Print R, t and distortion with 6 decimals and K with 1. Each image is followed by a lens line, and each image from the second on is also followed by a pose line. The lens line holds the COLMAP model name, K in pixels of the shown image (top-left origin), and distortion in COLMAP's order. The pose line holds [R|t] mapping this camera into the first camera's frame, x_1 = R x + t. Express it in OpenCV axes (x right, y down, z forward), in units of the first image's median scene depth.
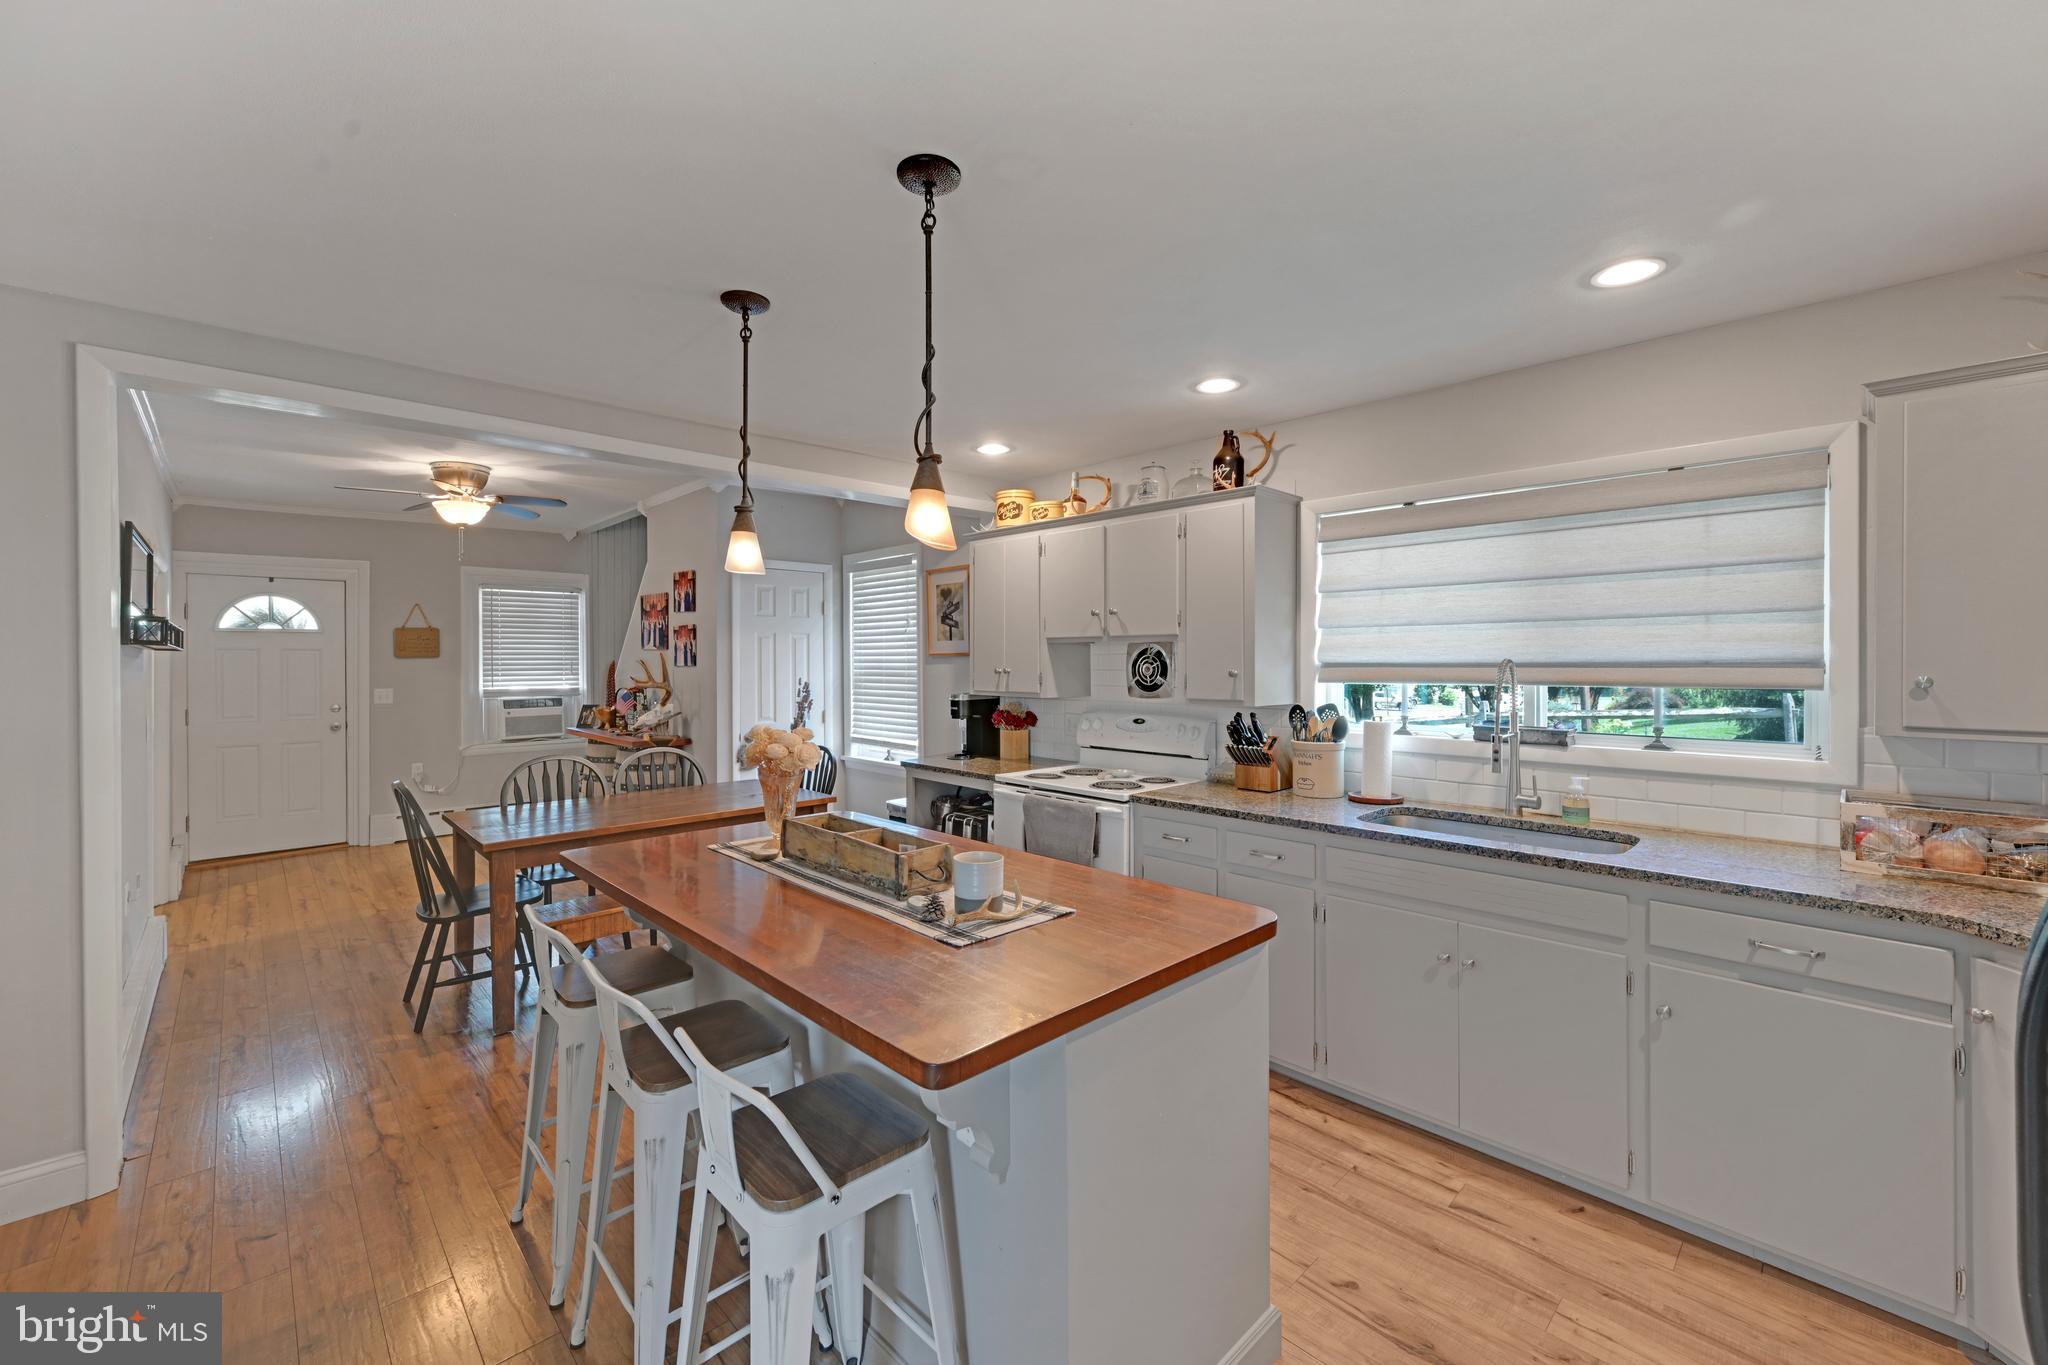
lens RADIAL K [[825.7, 0, 1018.0], [0, 825.7, 670.4], [0, 0, 1]] dist [0.001466, 0.001382]
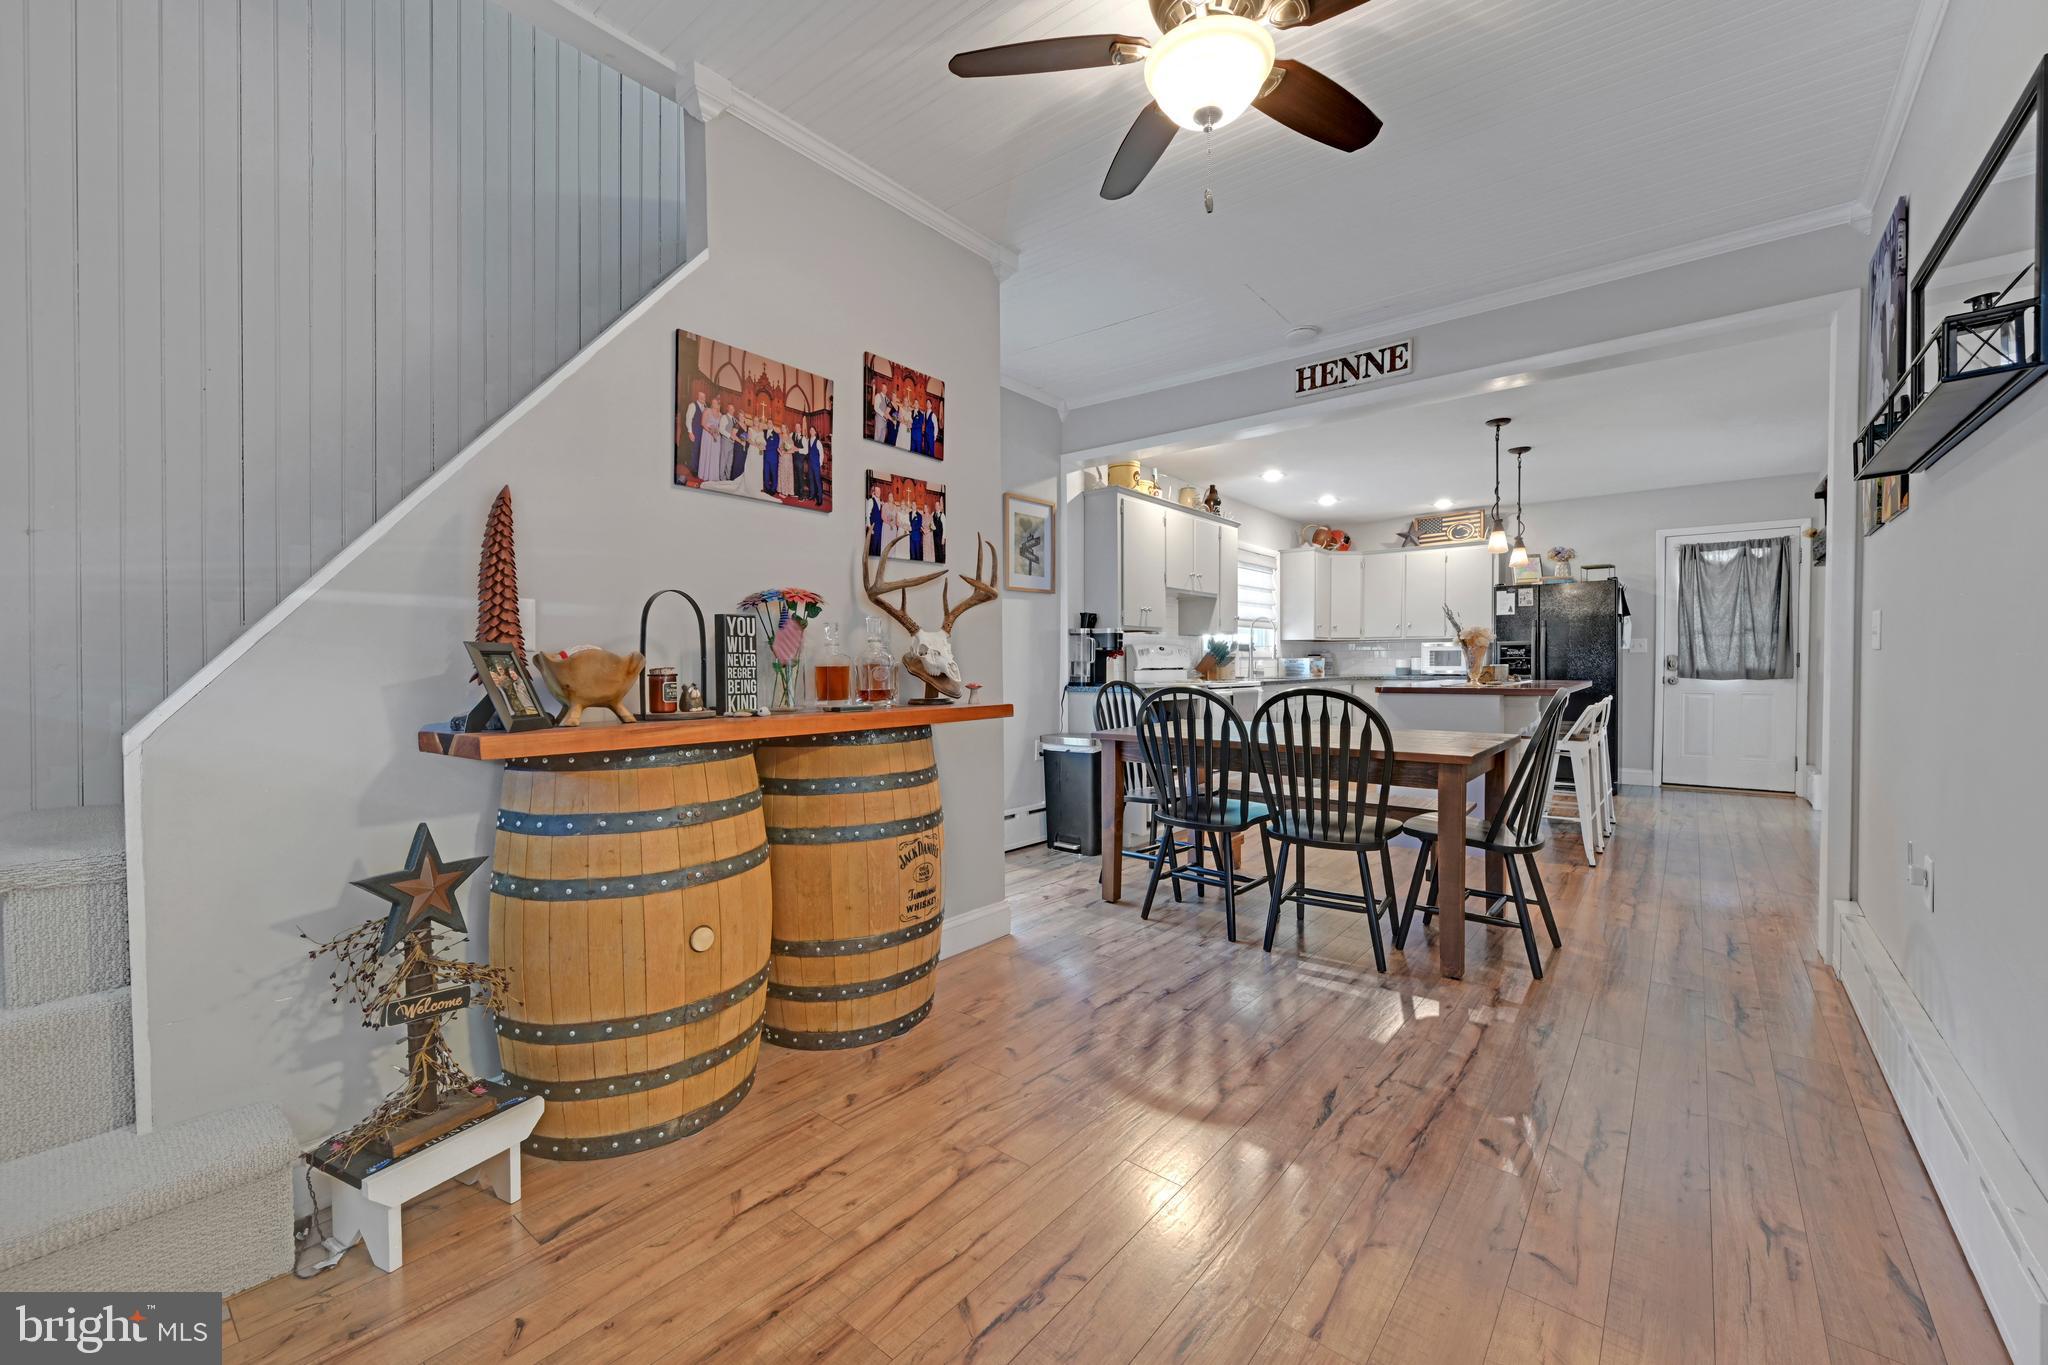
lens RADIAL K [[825.7, 0, 1044.2], [0, 825.7, 683.0], [0, 0, 1]] dist [0.001466, 0.001382]
pose [[-0.150552, -0.020023, 0.988399, -1.053652], [0.020414, 0.999519, 0.023357, 0.067999], [-0.988391, 0.023694, -0.150071, 1.156660]]
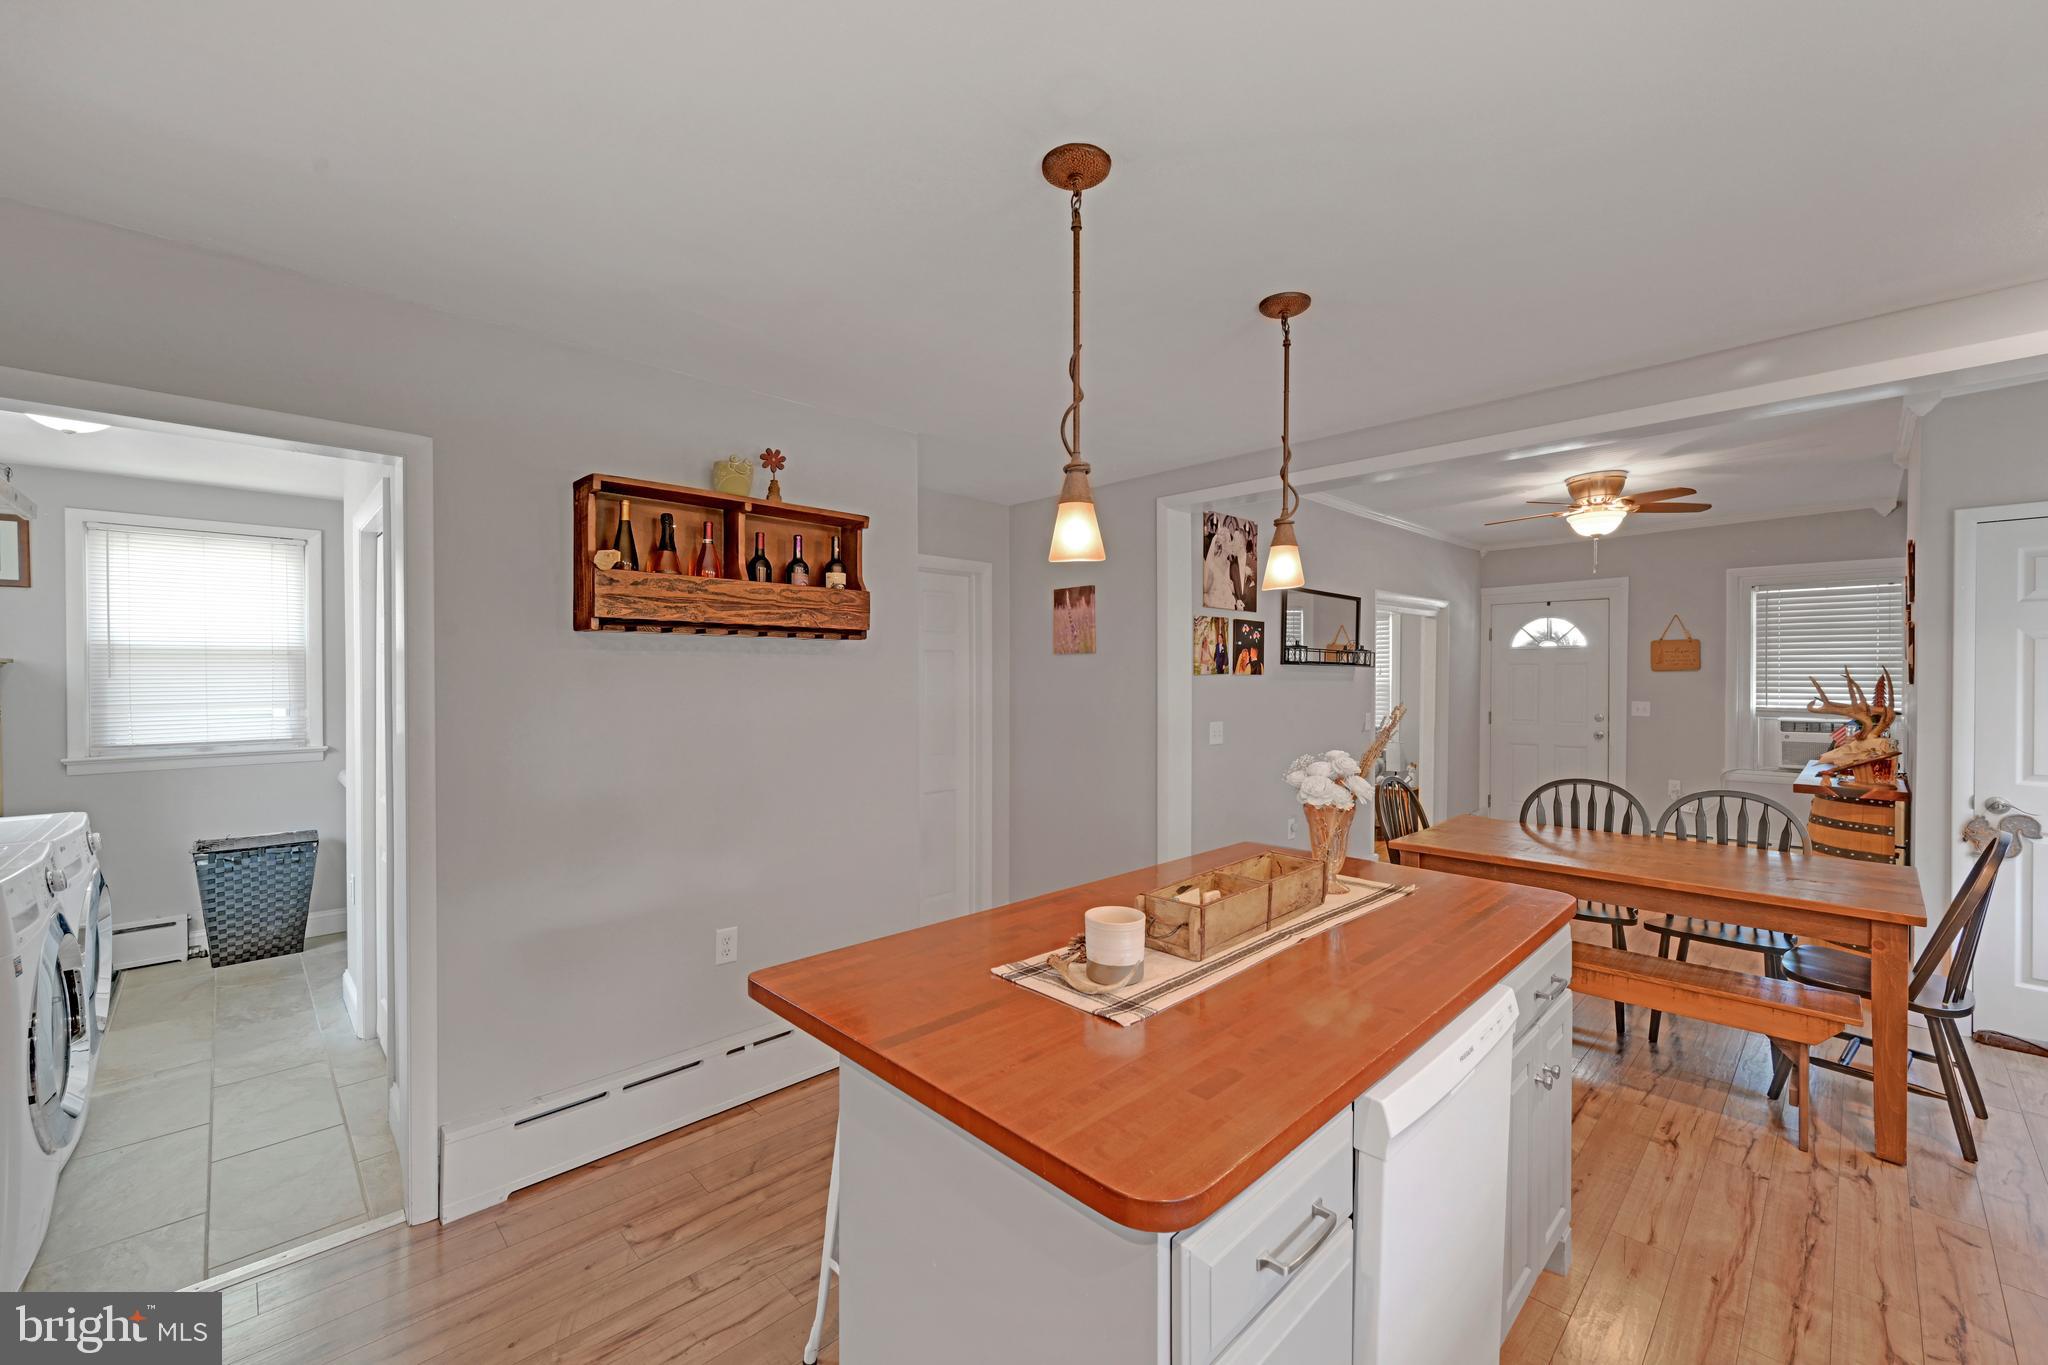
lens RADIAL K [[825.7, 0, 1053.3], [0, 825.7, 682.9], [0, 0, 1]] dist [0.001466, 0.001382]
pose [[0.040192, 0.017774, -0.999034, 0.290554], [-0.014895, 0.999741, 0.017187, -0.009946], [0.999081, 0.014189, 0.040446, 0.327367]]
